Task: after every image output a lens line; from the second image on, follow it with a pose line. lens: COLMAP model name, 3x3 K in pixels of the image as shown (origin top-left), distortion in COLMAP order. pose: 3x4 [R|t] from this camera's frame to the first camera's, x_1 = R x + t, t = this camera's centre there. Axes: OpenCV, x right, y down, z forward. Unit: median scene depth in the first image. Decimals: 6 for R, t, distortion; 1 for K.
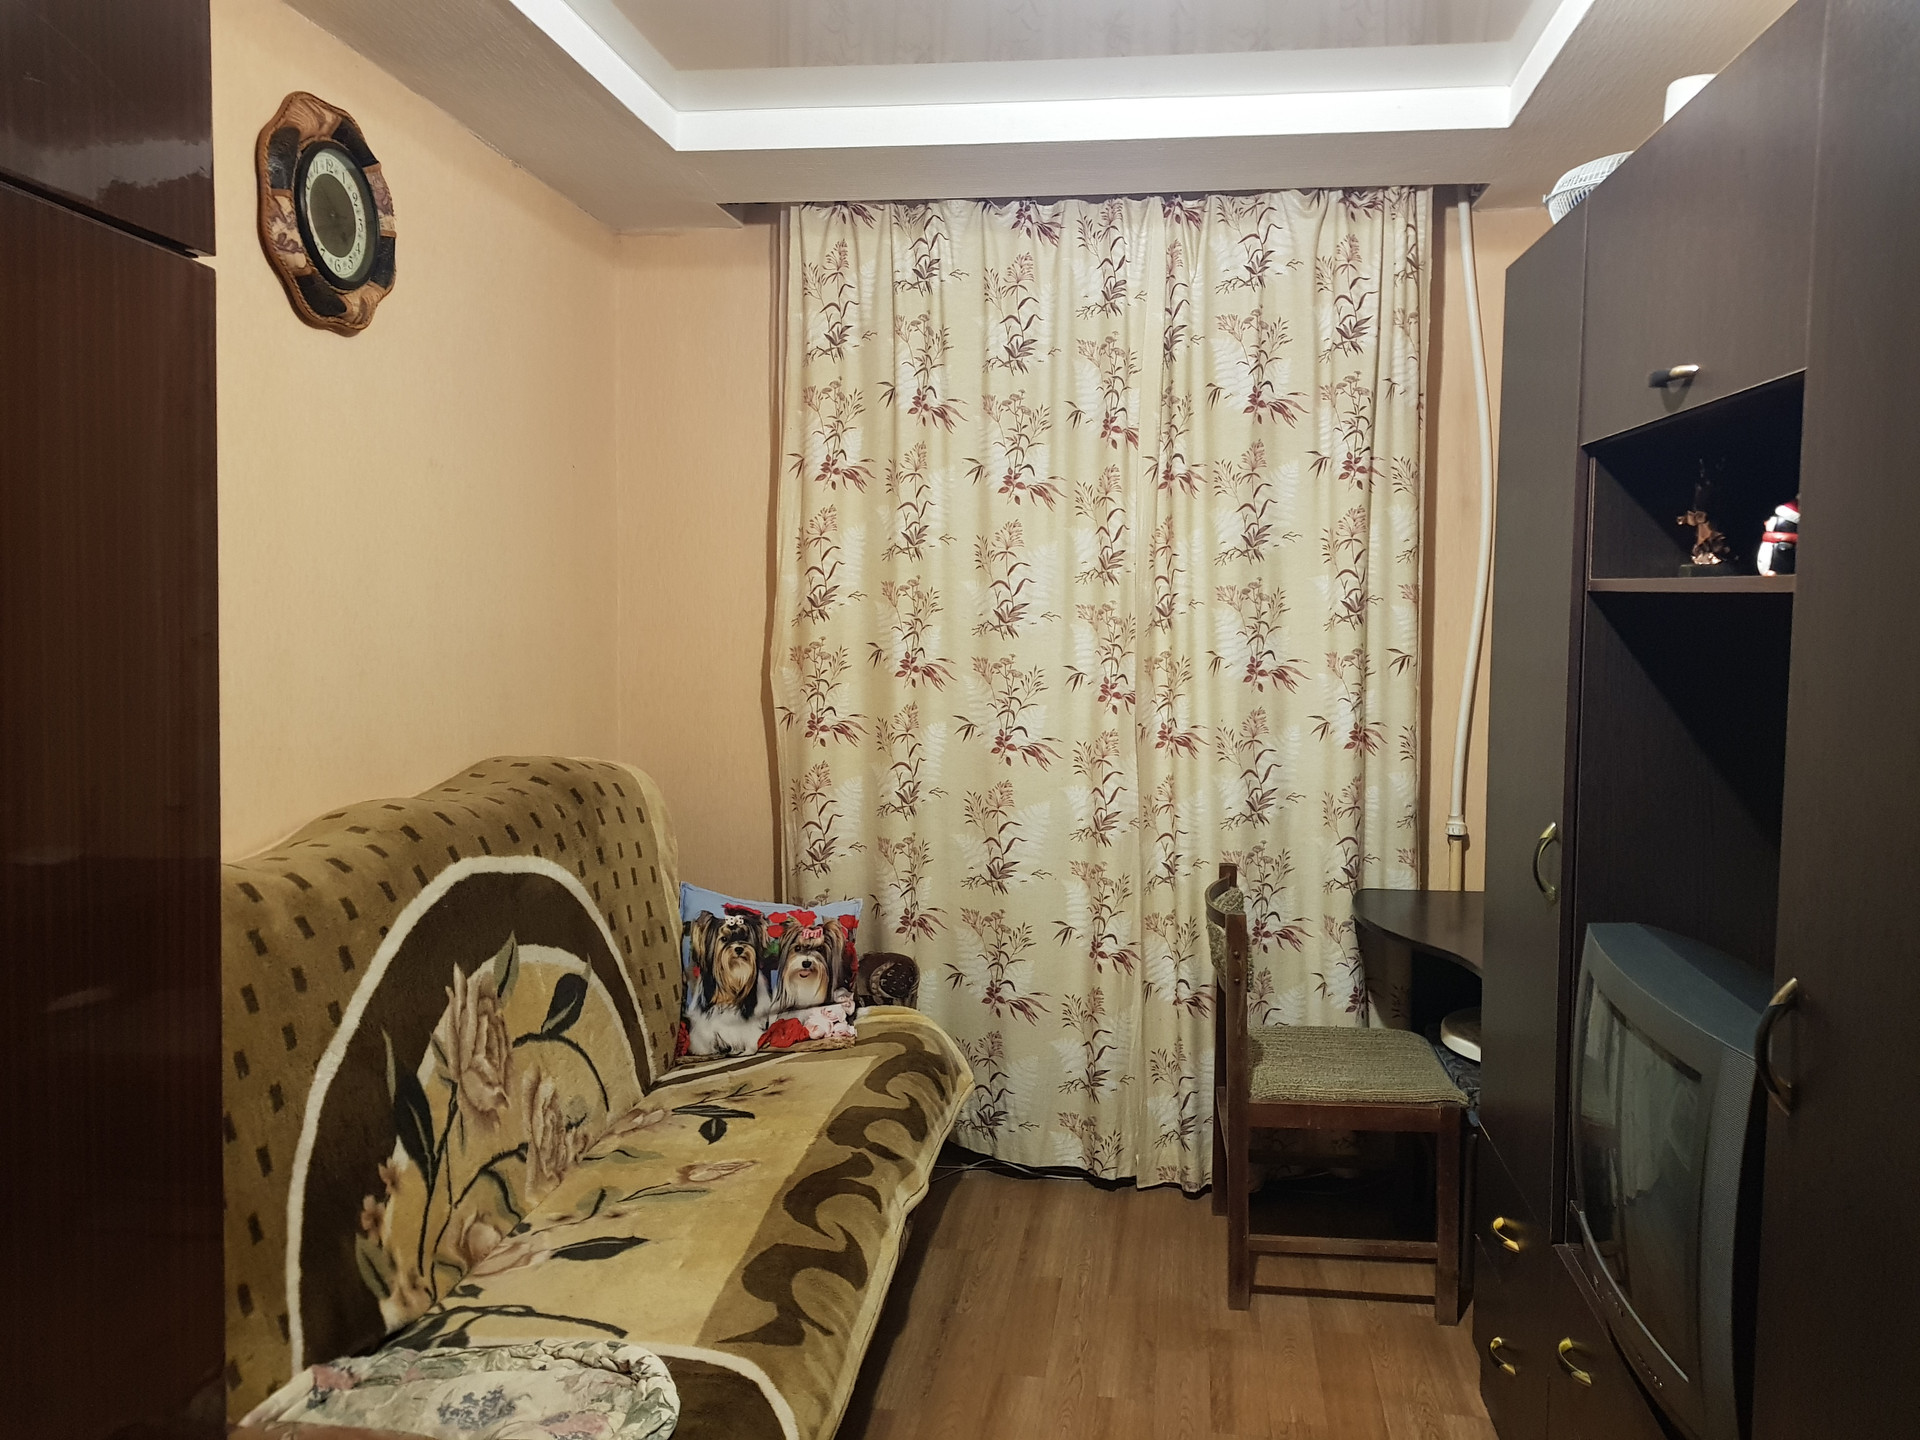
lens RADIAL K [[1495.6, 0, 956.3], [0, 1495.6, 684.9], [0, 0, 1]] dist [0.147579, -0.232605]
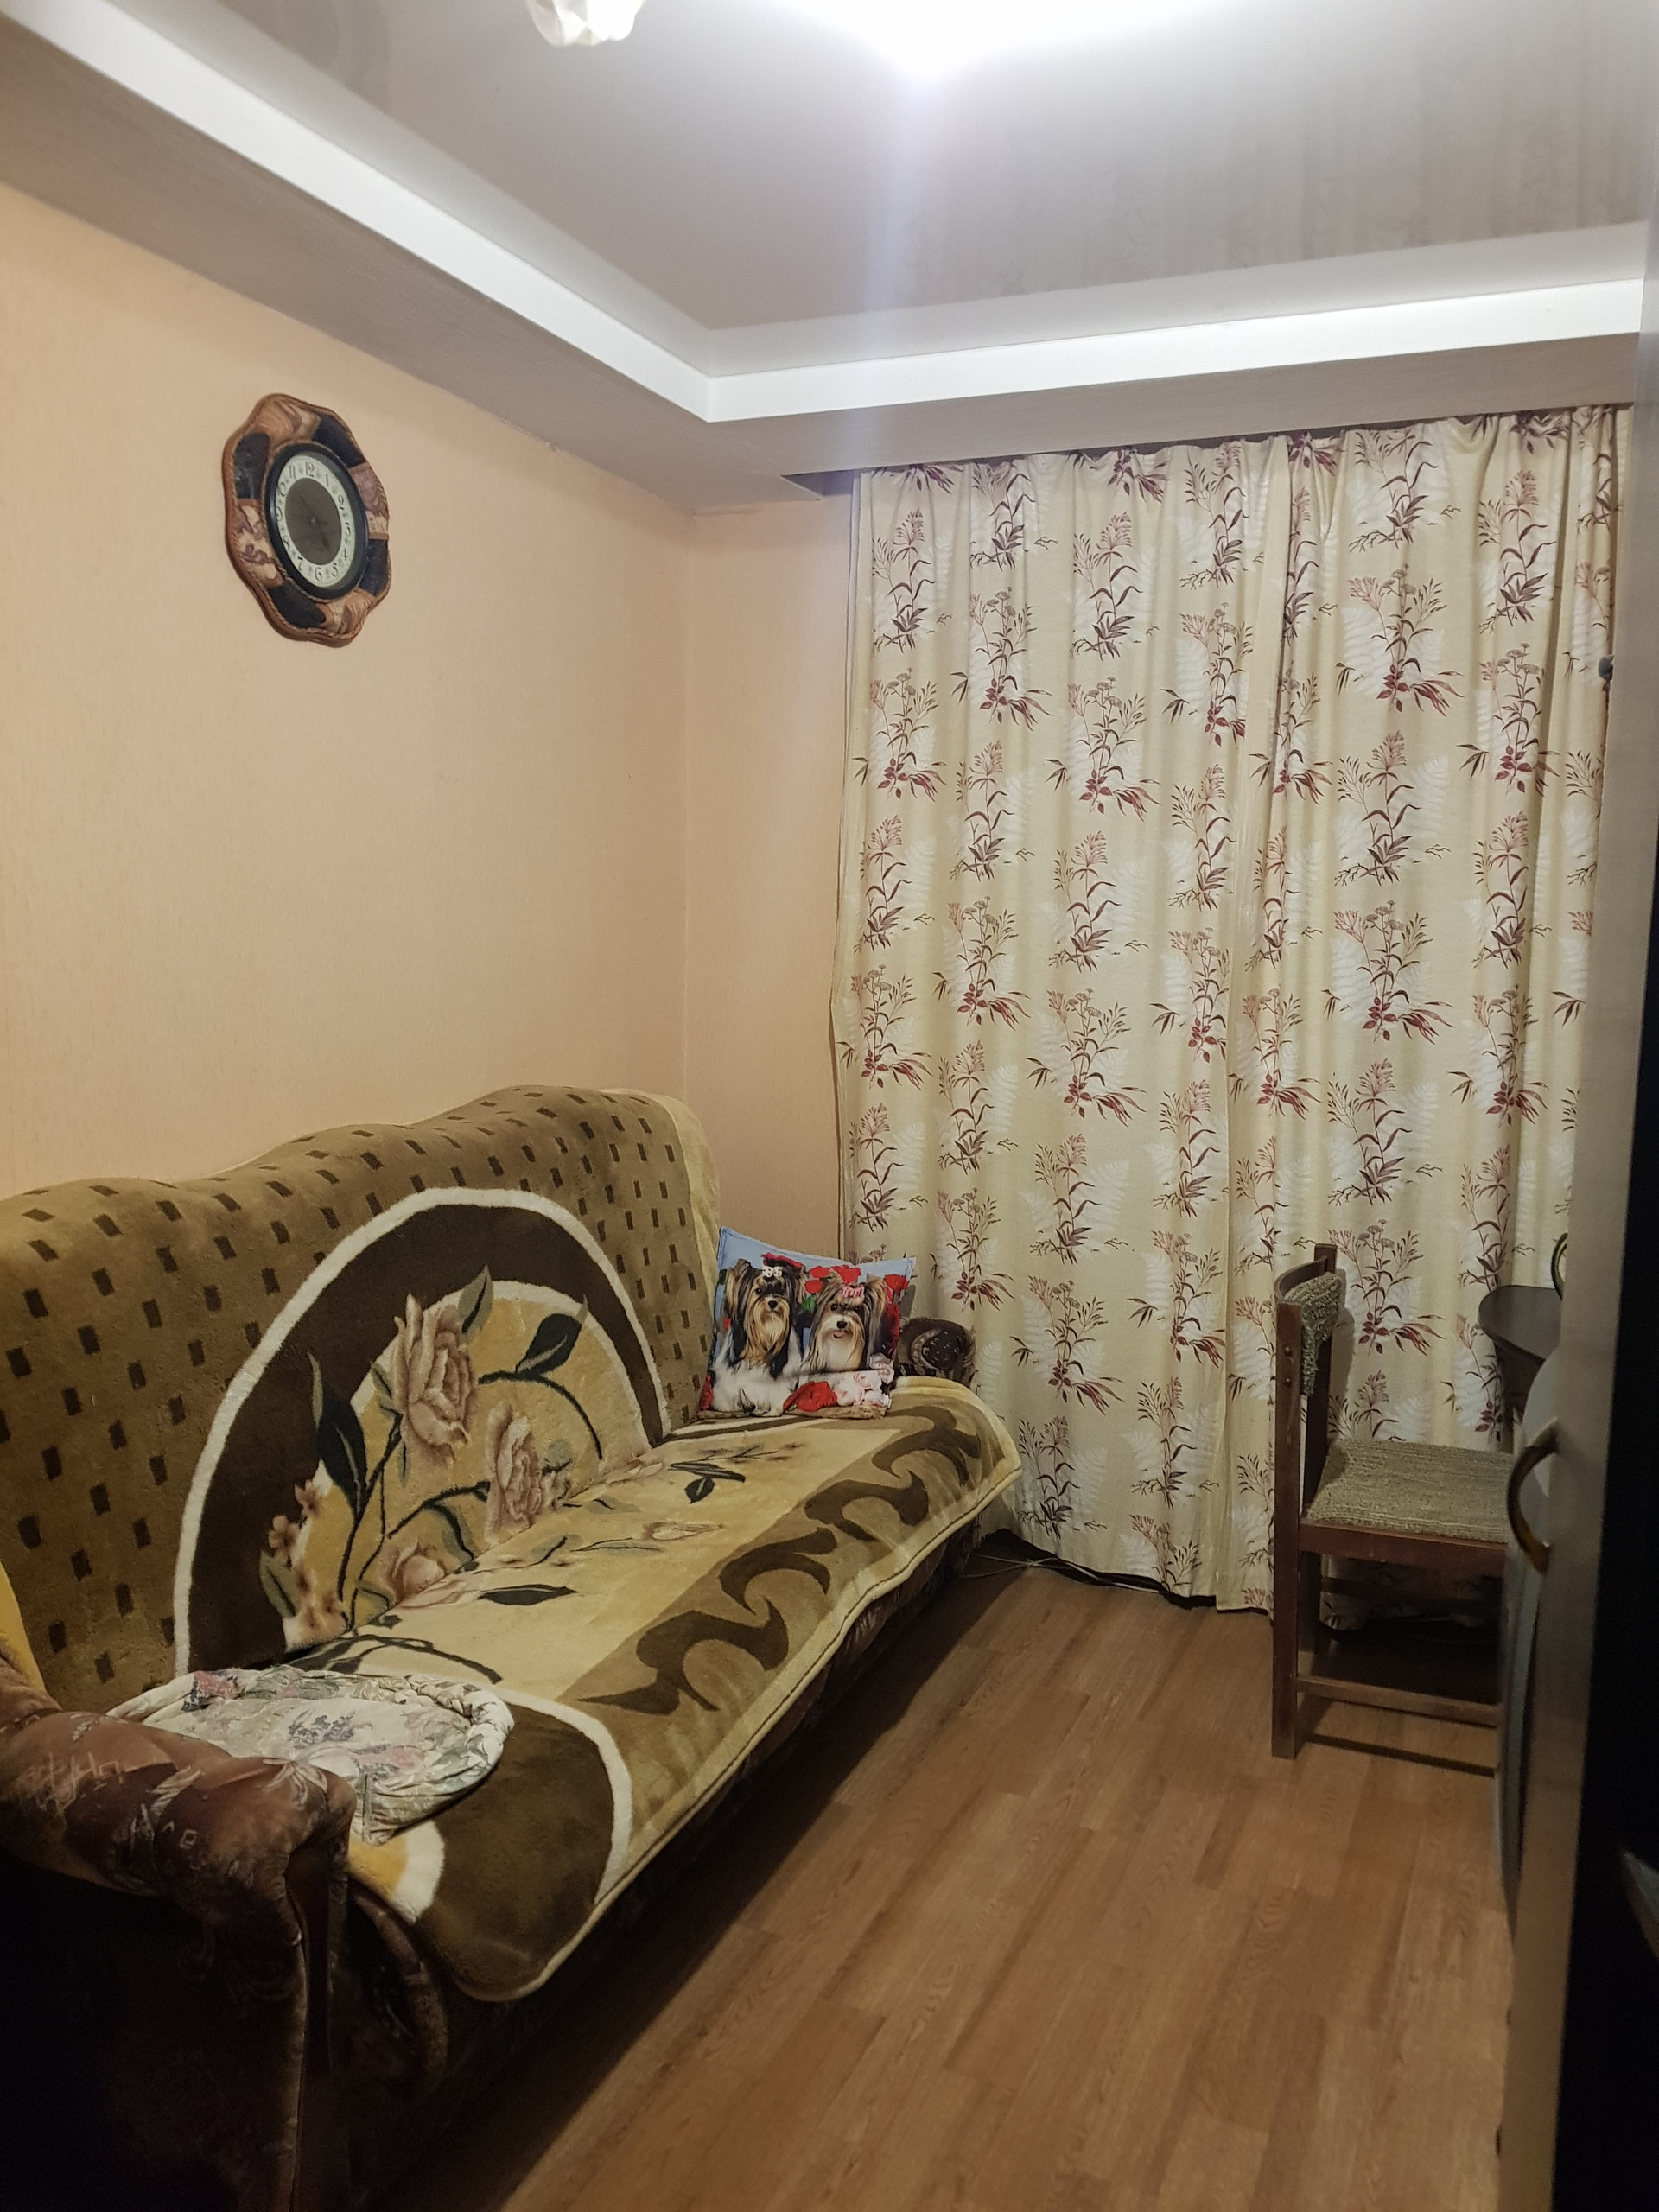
lens RADIAL K [[1723.1, 0, 829.5], [0, 1723.1, 1106.0], [0, 0, 1]] dist [0.147579, -0.232605]
pose [[0.964410, 0.040355, -0.261314, 0.161042], [-0.025552, 0.997883, 0.059803, -0.009236], [0.263174, -0.050998, 0.963399, -0.004668]]
